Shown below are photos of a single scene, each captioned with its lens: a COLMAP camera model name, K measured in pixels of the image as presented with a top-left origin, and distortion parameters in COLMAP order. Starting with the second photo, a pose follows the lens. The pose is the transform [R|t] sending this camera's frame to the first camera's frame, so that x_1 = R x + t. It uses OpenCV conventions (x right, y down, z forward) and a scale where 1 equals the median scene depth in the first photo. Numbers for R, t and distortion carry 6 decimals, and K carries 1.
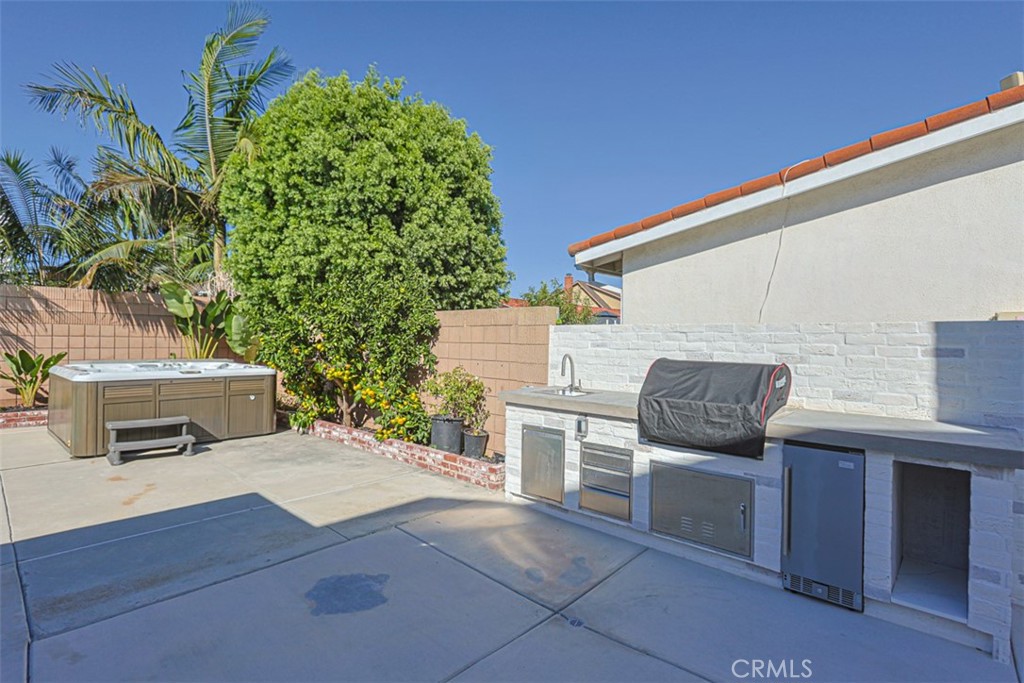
lens RADIAL K [[500.3, 0, 509.2], [0, 500.3, 337.8], [0, 0, 1]] dist [0.000588, -0.000135]
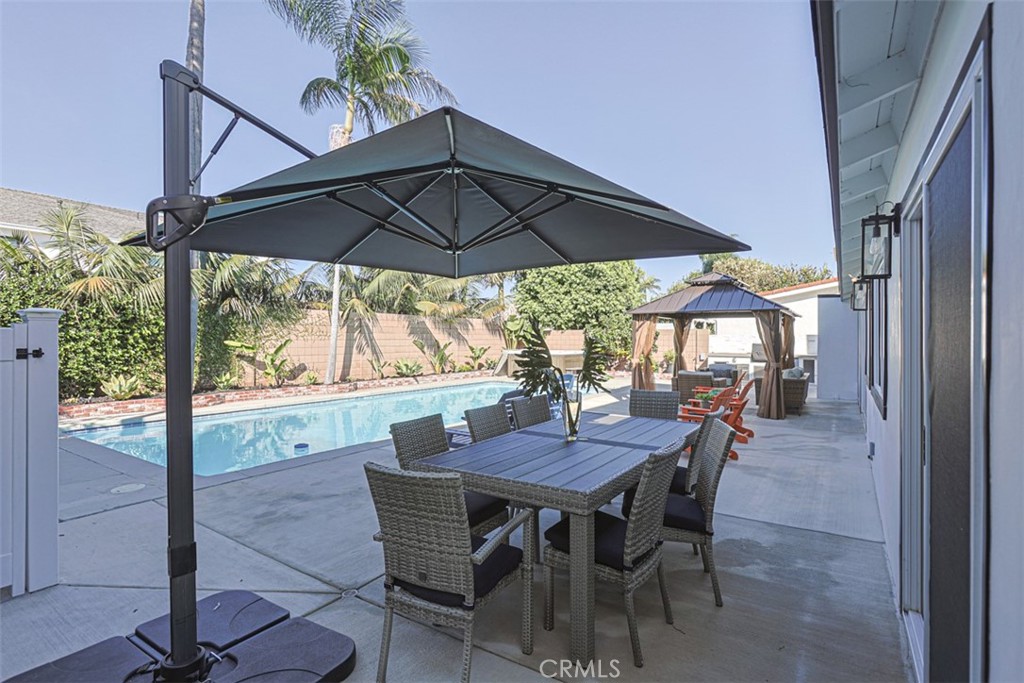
lens RADIAL K [[500.3, 0, 513.1], [0, 500.3, 340.1], [0, 0, 1]] dist [0.000588, -0.000135]
pose [[0.986205, -0.010488, 0.165195, -1.448685], [0.009169, 0.999920, 0.008748, -0.027136], [-0.165274, -0.007113, 0.986222, -1.722499]]
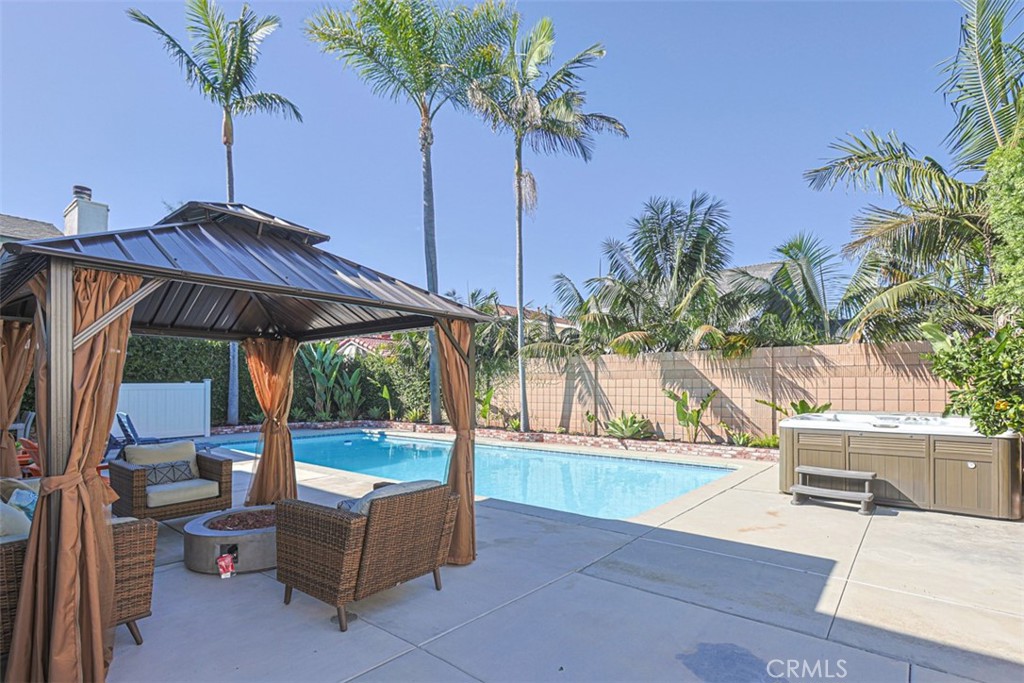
lens RADIAL K [[500.3, 0, 475.4], [0, 500.3, 388.2], [0, 0, 1]] dist [0.000588, -0.000135]
pose [[0.026635, -0.009771, -0.999597, 0.268278], [0.003719, 0.999946, -0.009675, 0.006068], [0.999638, -0.003460, 0.026670, 0.242297]]
